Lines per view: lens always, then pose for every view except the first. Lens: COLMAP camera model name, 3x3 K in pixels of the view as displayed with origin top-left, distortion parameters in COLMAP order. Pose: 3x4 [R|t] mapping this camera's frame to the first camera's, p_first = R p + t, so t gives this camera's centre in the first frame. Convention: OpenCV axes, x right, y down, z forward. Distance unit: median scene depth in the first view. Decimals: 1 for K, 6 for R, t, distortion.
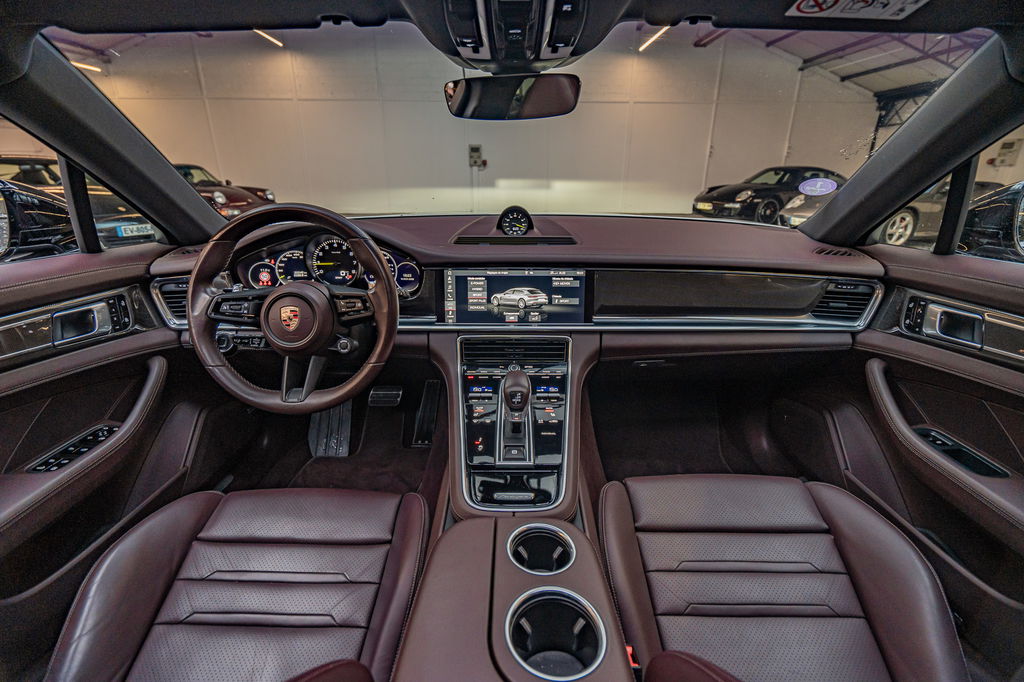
lens RADIAL K [[460.8, 0, 512.0], [0, 460.8, 341.0], [0, 0, 1]] dist [-0.003370, -0.000308]
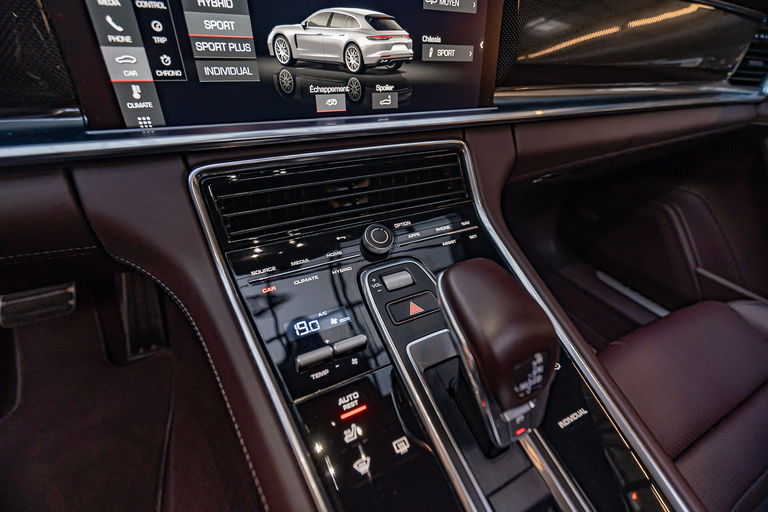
lens RADIAL K [[345.6, 0, 384.0], [0, 345.6, 256.0], [0, 0, 1]] dist [-0.003370, -0.000308]
pose [[0.885064, -0.222436, 0.408882, -0.106688], [0.113444, 0.955021, 0.273981, -0.002062], [-0.451434, -0.196105, 0.870488, 0.713109]]
